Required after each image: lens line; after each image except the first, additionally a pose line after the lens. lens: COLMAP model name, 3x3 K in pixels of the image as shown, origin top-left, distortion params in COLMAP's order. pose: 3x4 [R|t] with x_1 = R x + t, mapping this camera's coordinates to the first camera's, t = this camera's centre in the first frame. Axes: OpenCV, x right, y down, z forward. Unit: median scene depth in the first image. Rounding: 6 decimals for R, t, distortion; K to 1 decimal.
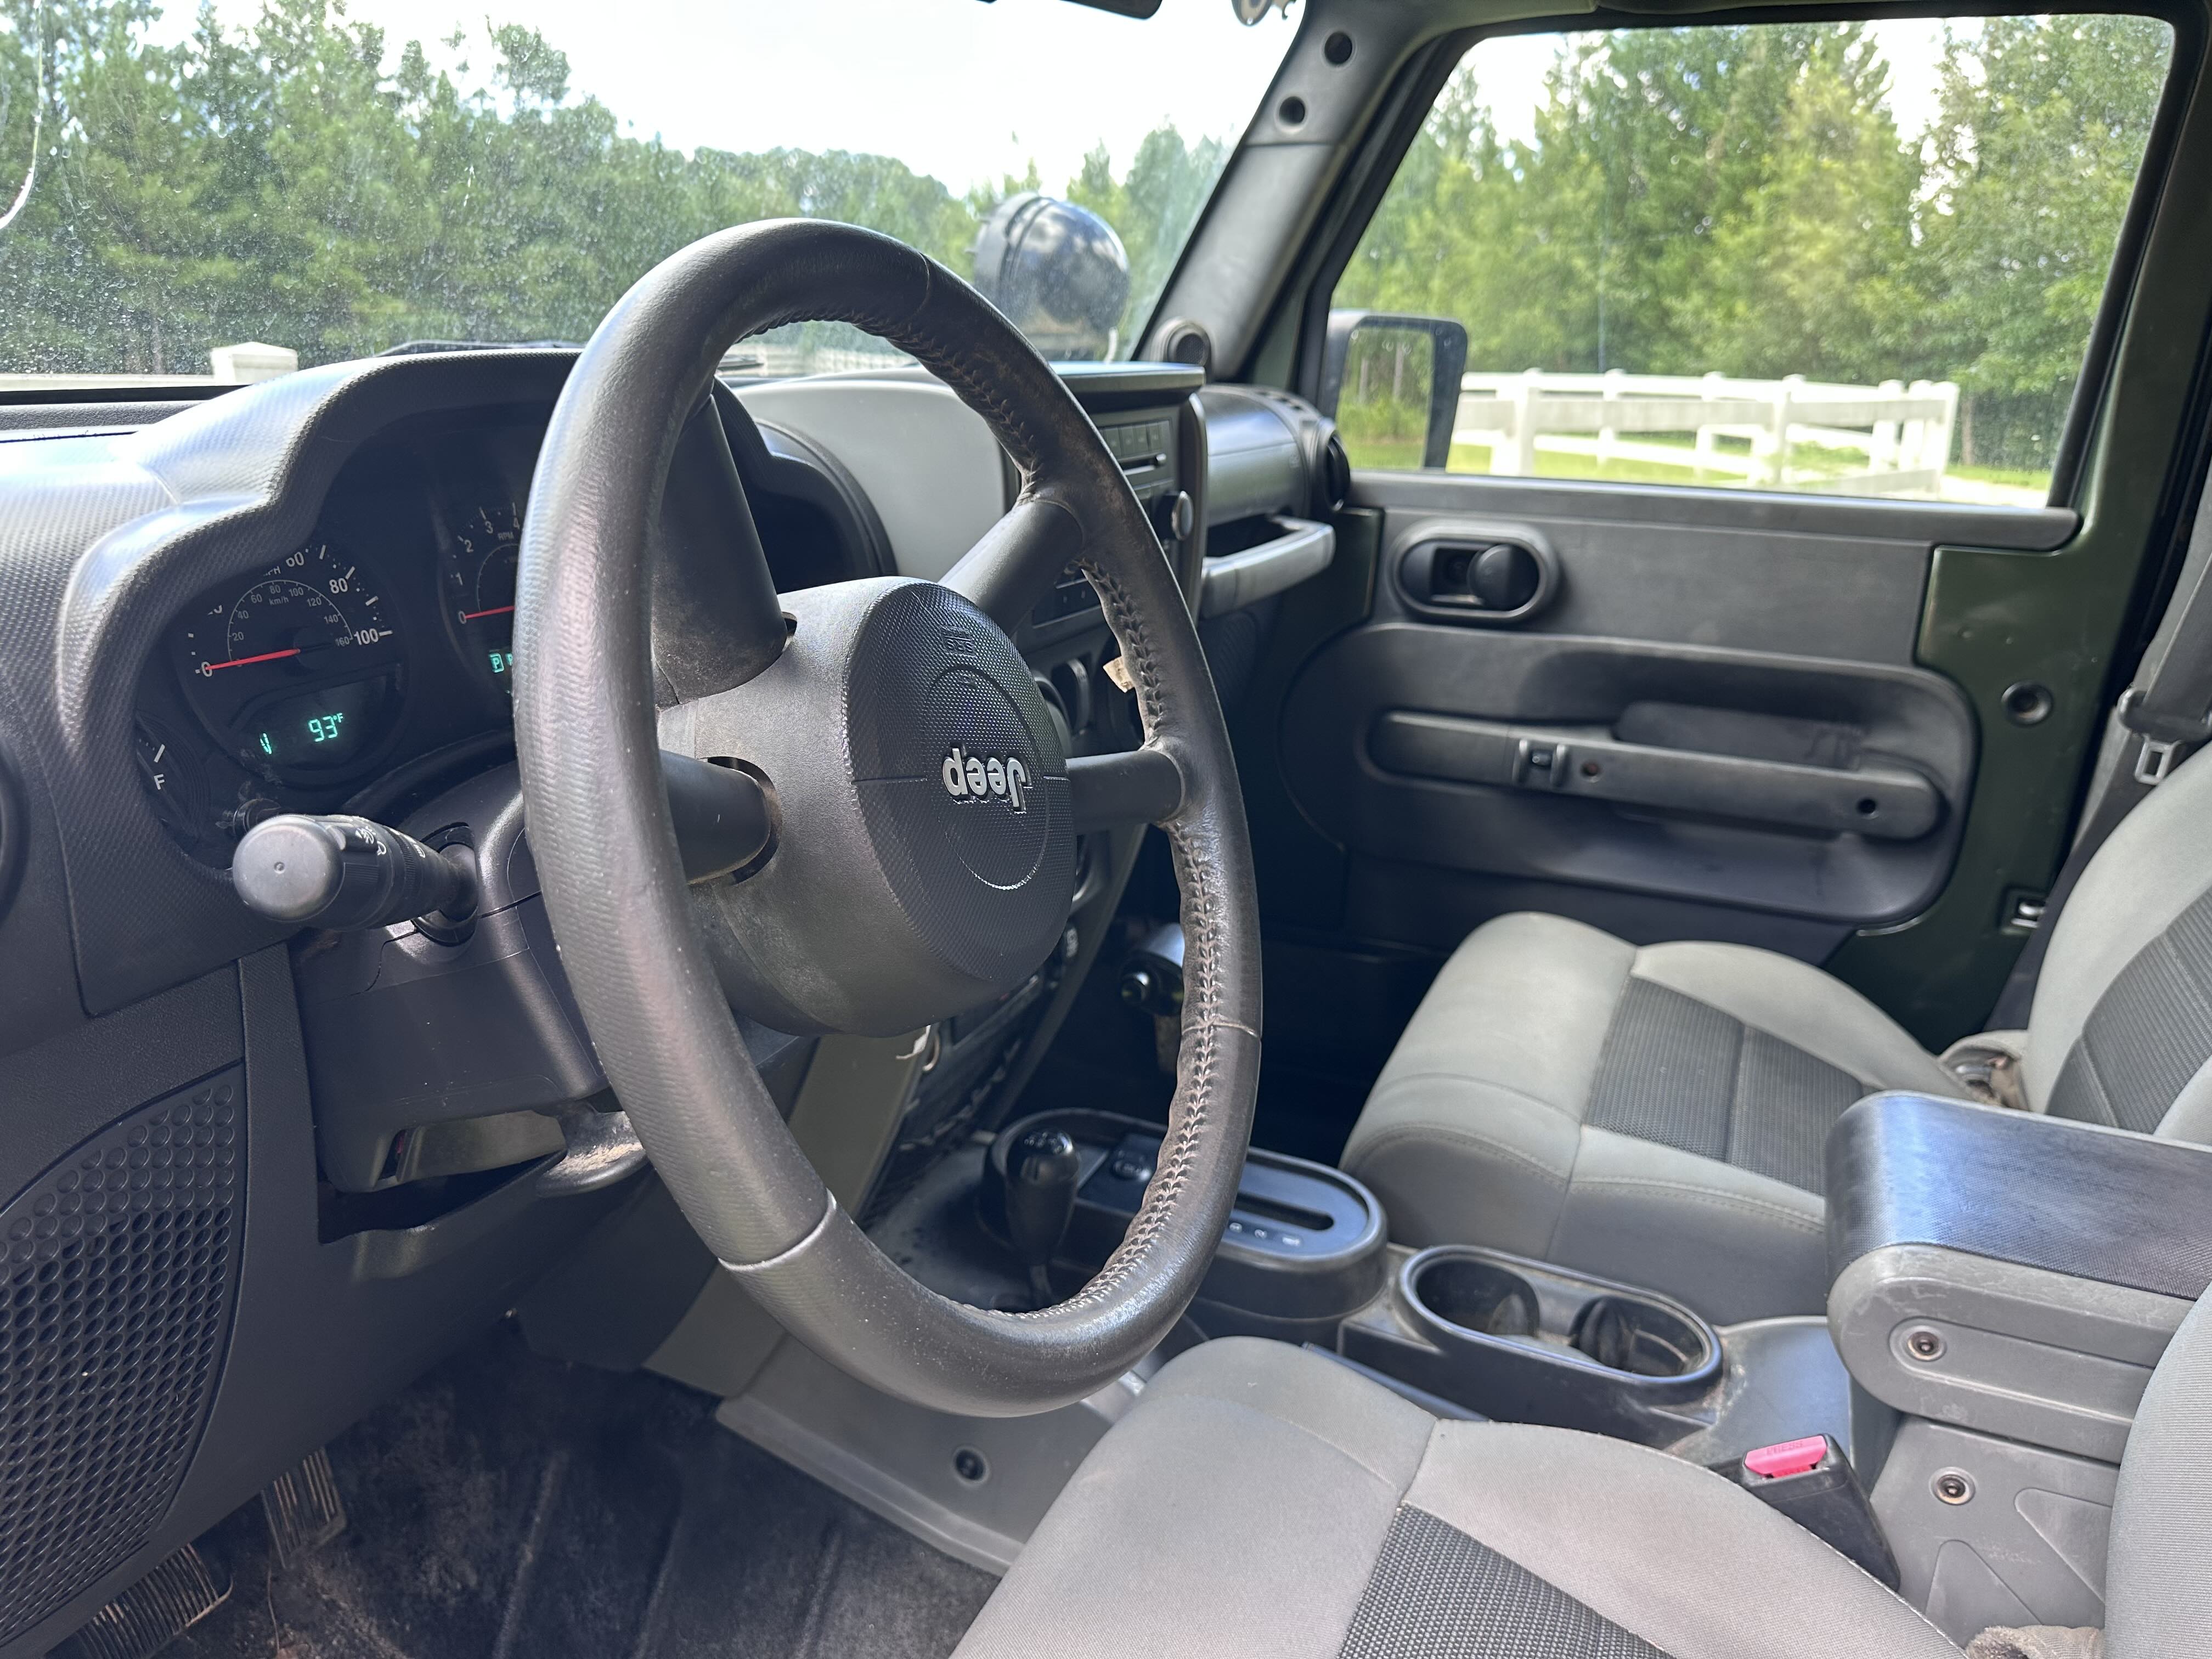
lens RADIAL K [[1571.8, 0, 1057.3], [0, 1571.8, 830.6], [0, 0, 1]] dist [0.004913, -0.007617]
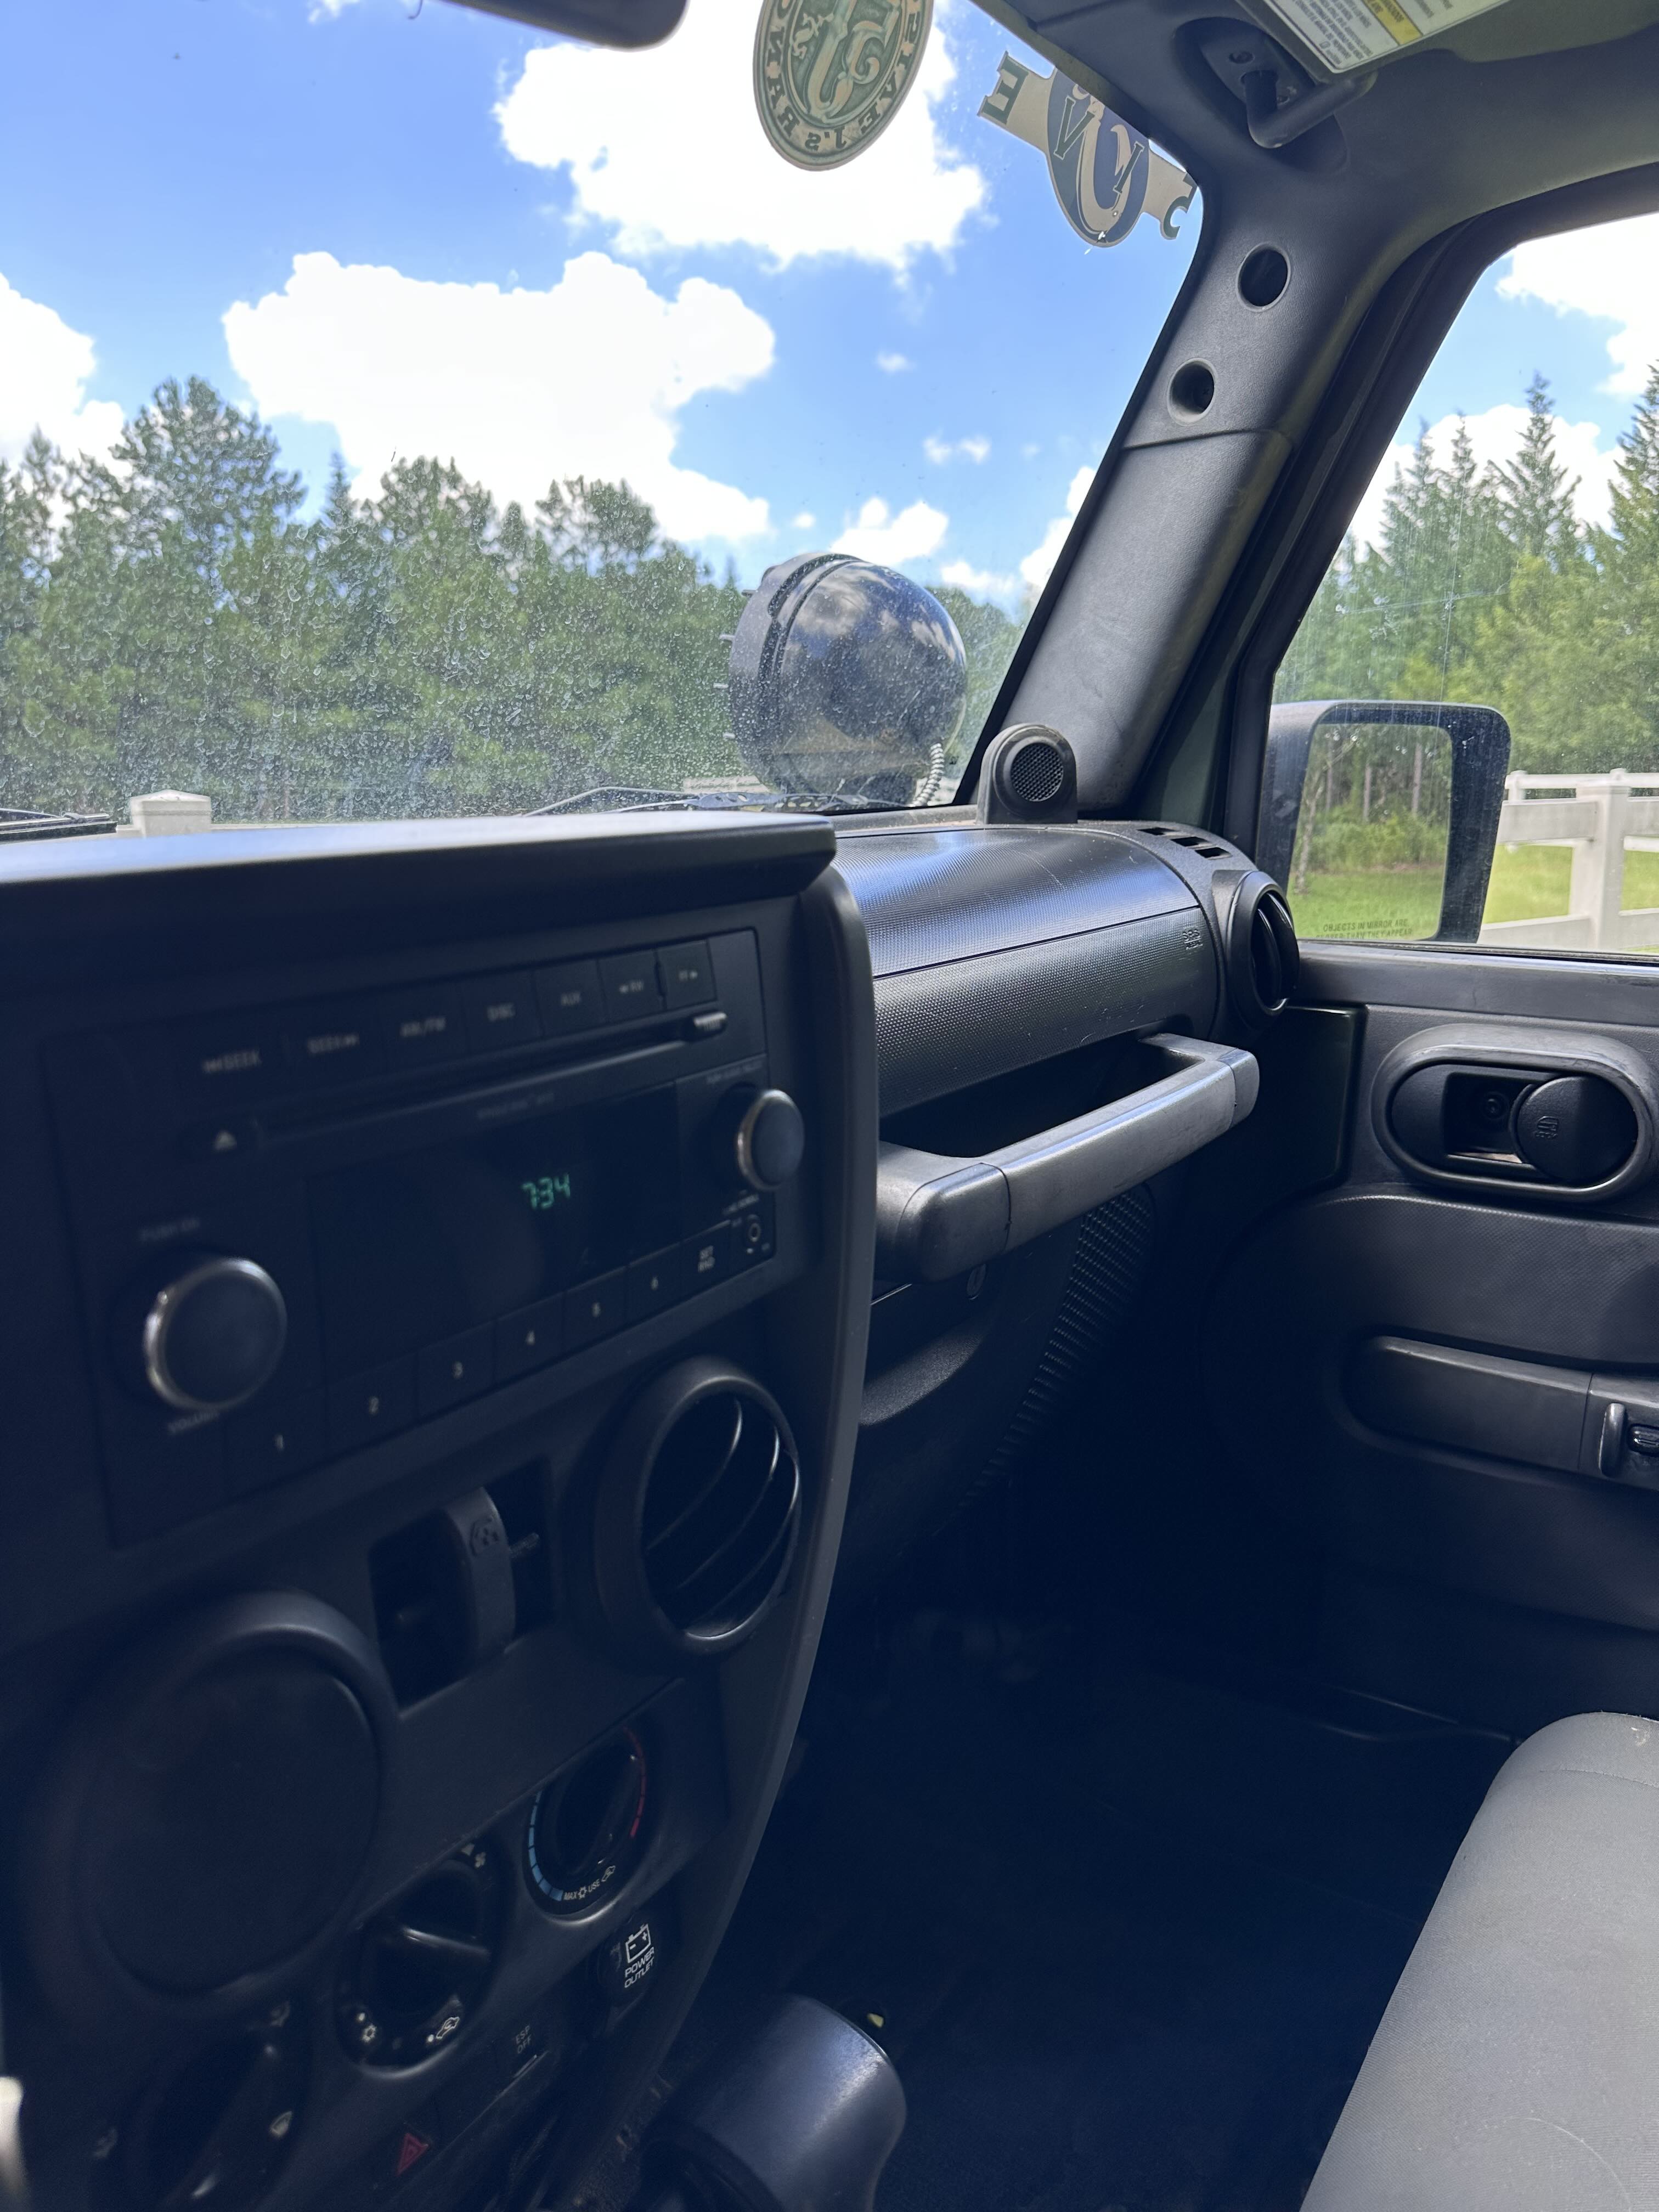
lens RADIAL K [[1547.9, 0, 829.5], [0, 1547.9, 1106.0], [0, 0, 1]] dist [0.038422, -0.056354]
pose [[0.983675, 0.005281, -0.179877, 0.102932], [-0.020146, 0.996517, -0.080916, -0.103794], [0.178823, 0.083219, 0.980355, 0.336514]]
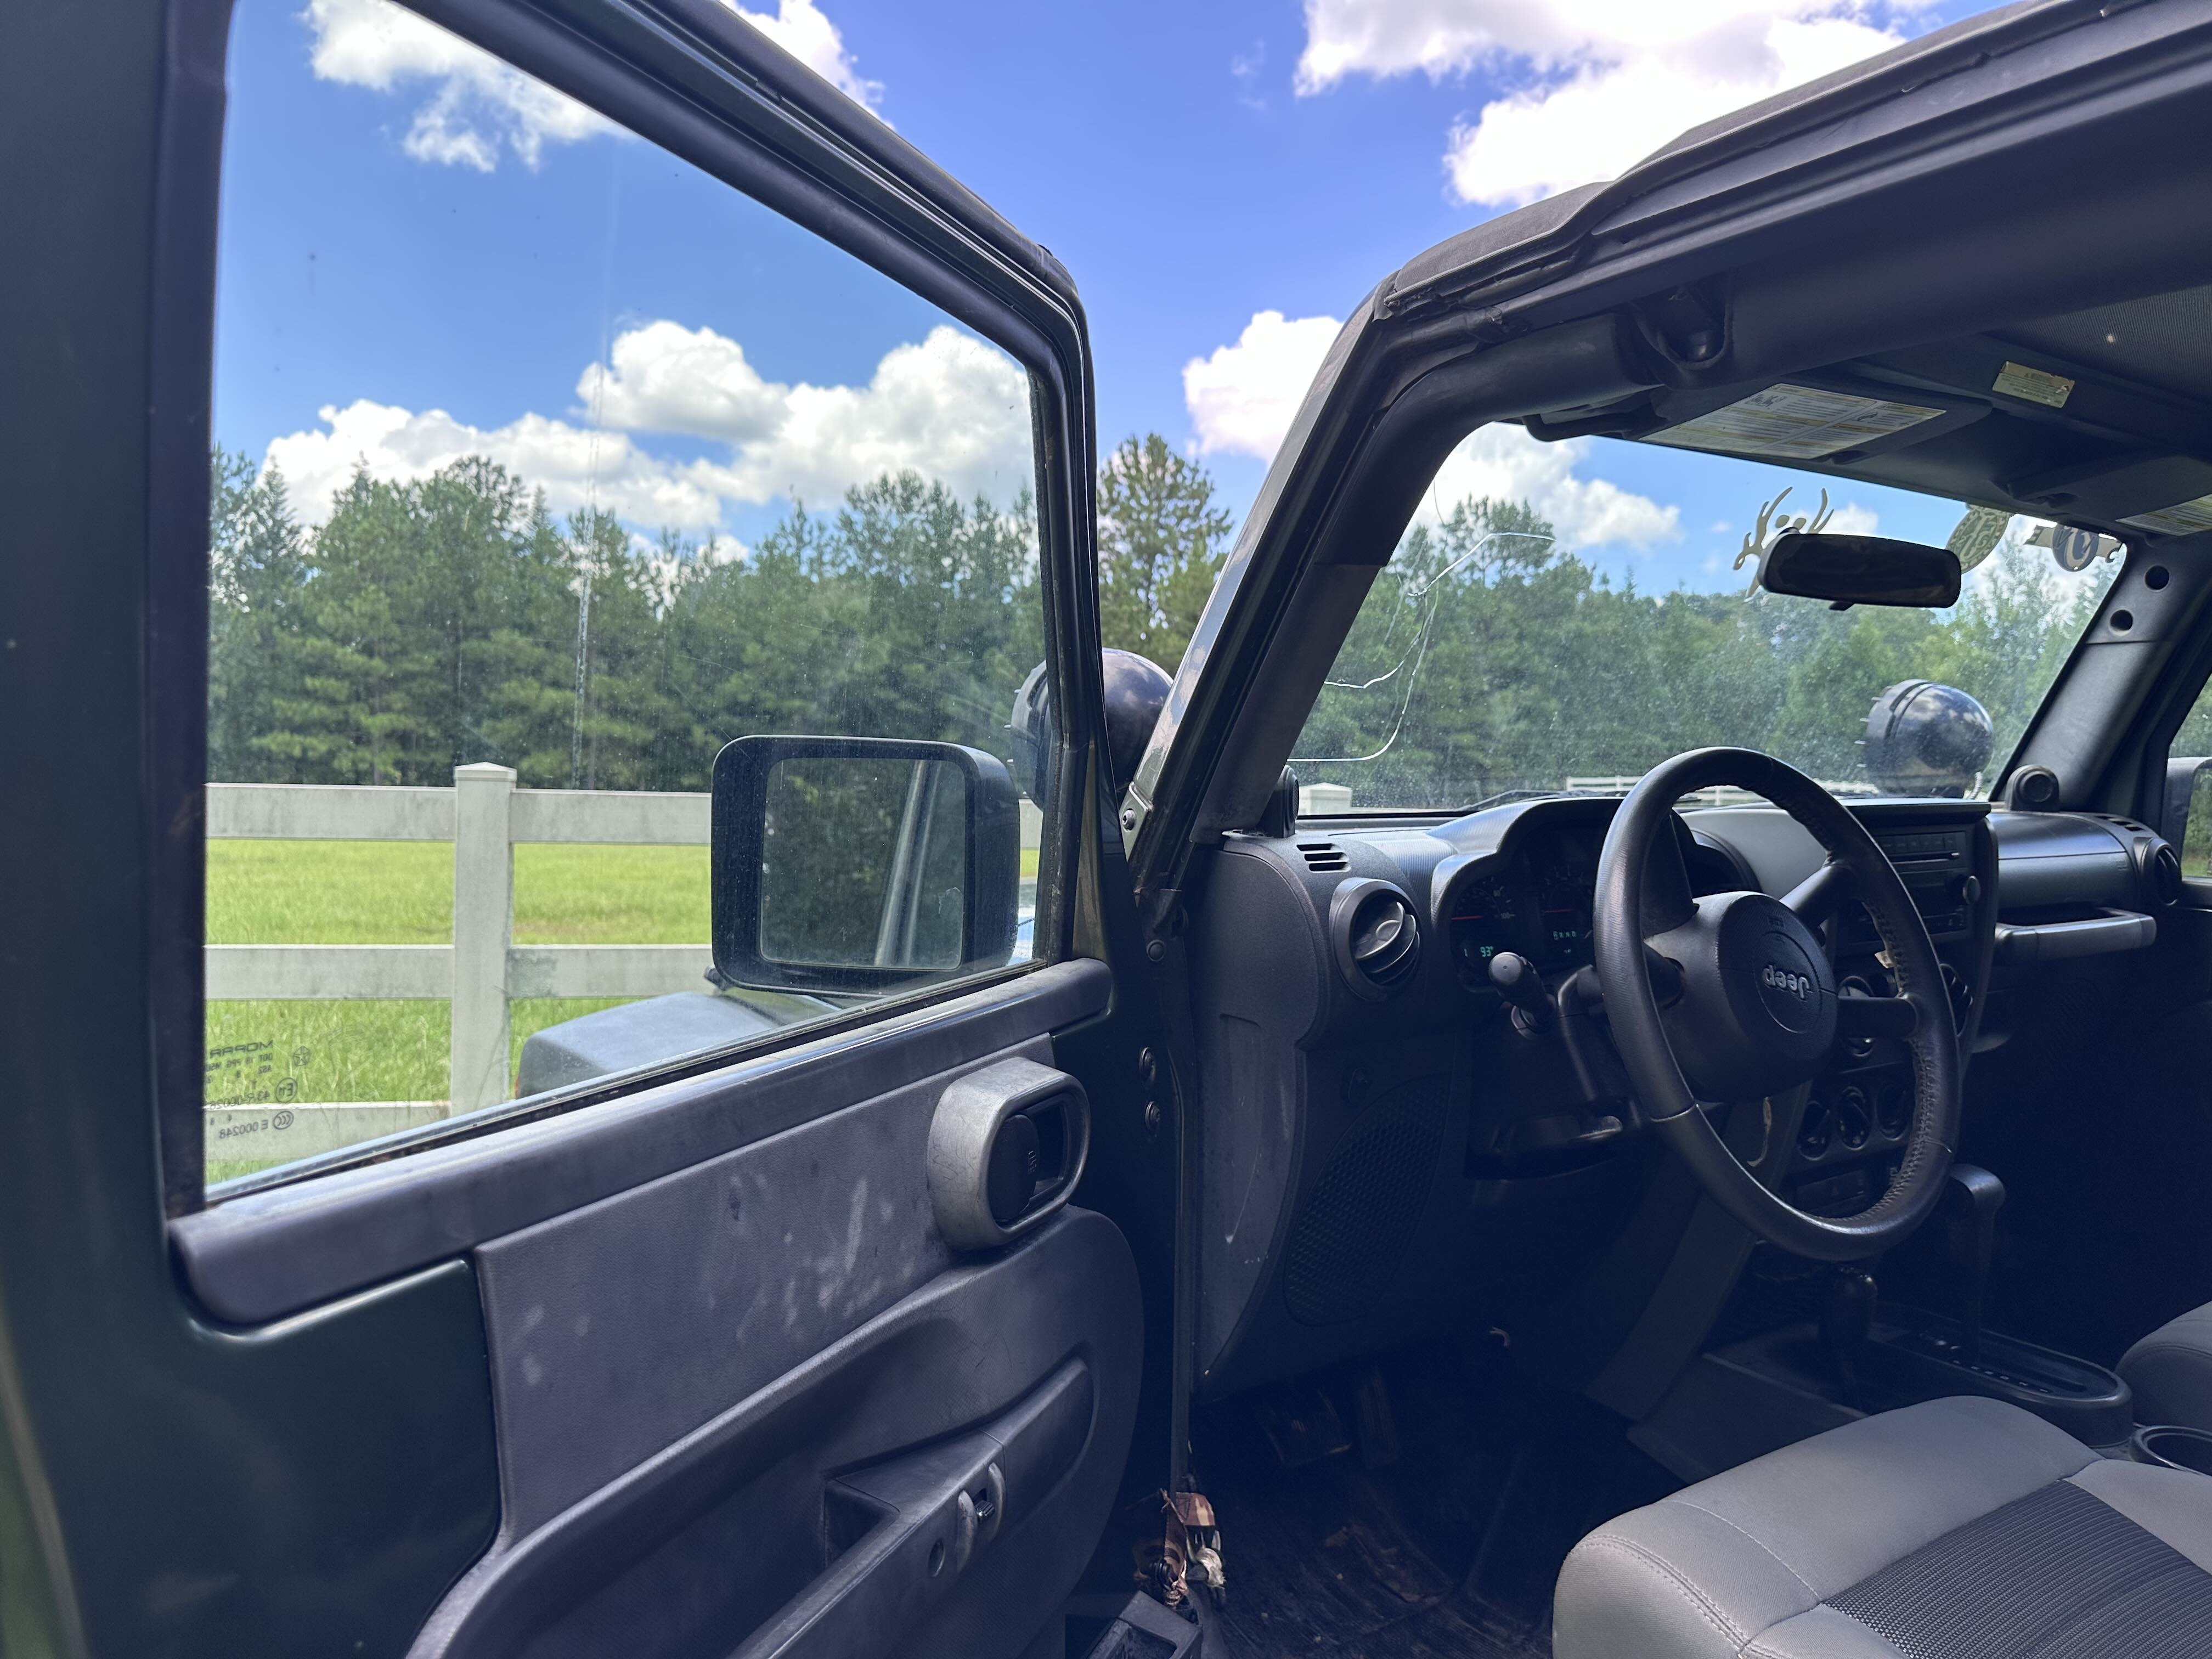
lens RADIAL K [[1547.9, 0, 1106.2], [0, 1547.9, 848.1], [0, 0, 1]] dist [0.038422, -0.056354]
pose [[0.850866, 0.013742, -0.525203, 0.094992], [-0.144687, 0.967132, -0.209099, 0.126459], [0.505067, 0.253905, 0.824888, -0.444117]]
